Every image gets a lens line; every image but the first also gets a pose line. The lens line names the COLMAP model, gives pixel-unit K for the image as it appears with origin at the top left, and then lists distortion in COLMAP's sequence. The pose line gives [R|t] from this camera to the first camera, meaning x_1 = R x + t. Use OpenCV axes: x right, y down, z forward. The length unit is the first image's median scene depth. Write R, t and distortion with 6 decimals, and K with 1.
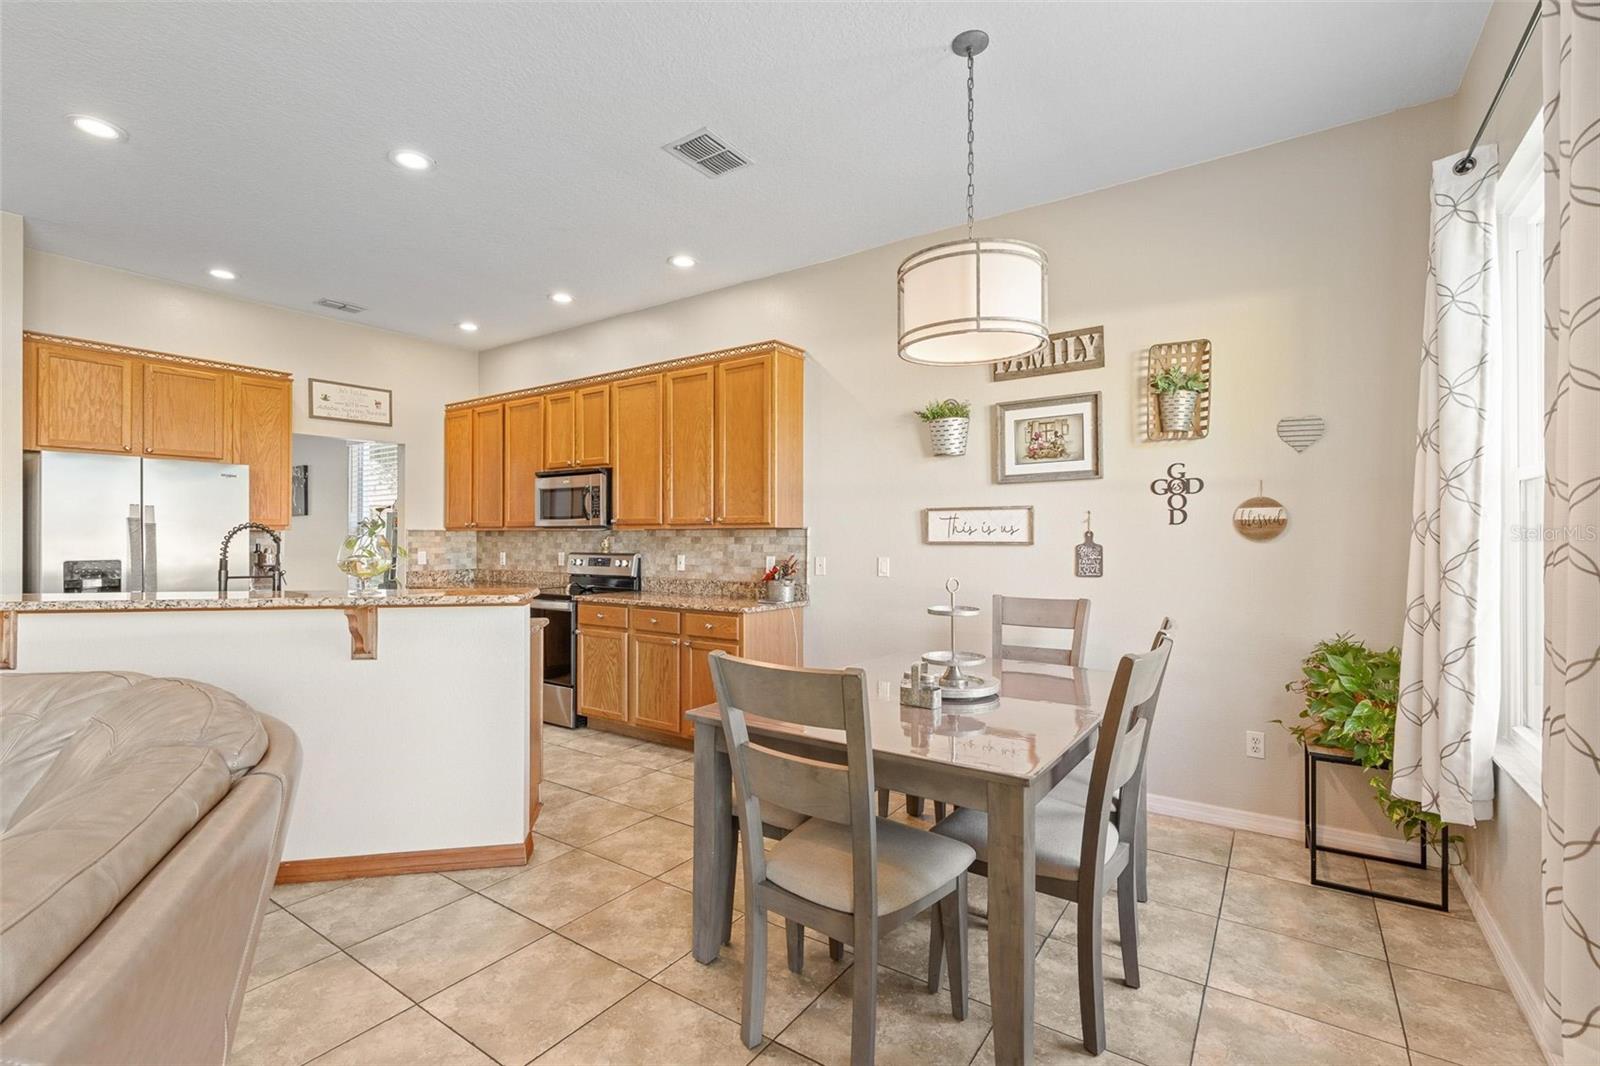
lens RADIAL K [[721.8, 0, 787.7], [0, 721.8, 530.5], [0, 0, 1]] dist [-0.005711, 0.001991]
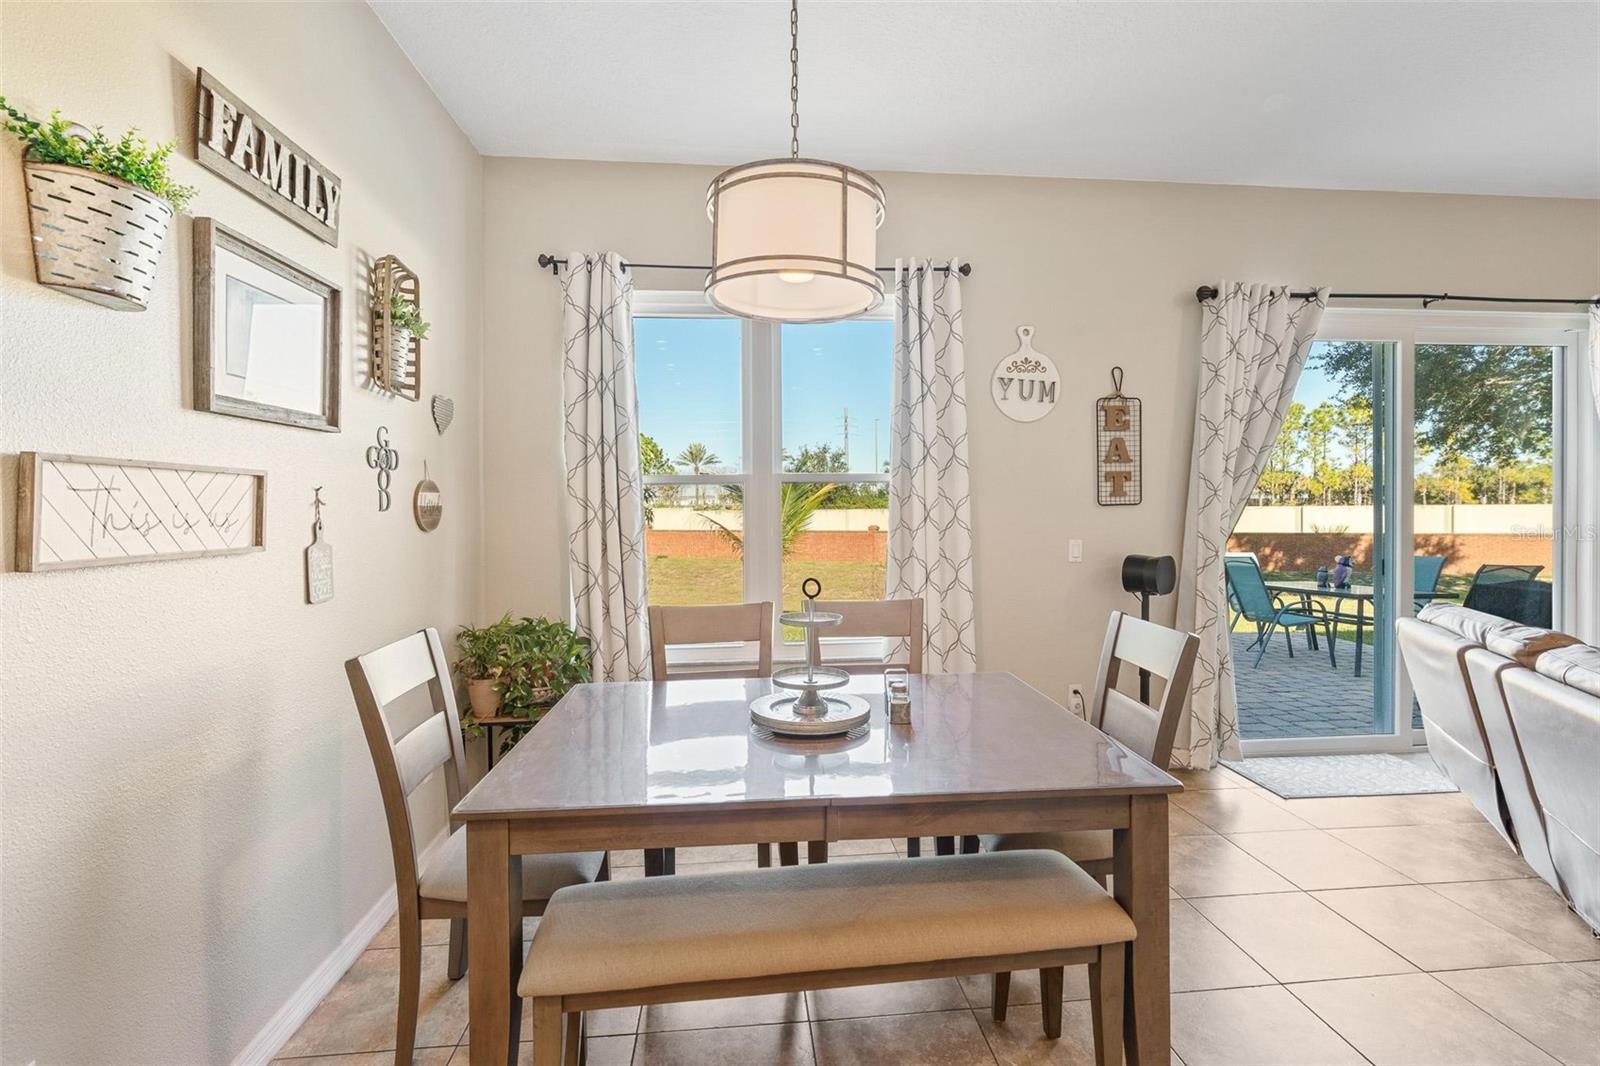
lens RADIAL K [[721.8, 0, 797.1], [0, 721.8, 513.8], [0, 0, 1]] dist [-0.005711, 0.001991]
pose [[-0.646317, -0.000675, 0.763069, -0.211504], [0.003148, 0.999989, 0.003551, -0.005224], [-0.763063, 0.004697, -0.646307, 0.867535]]
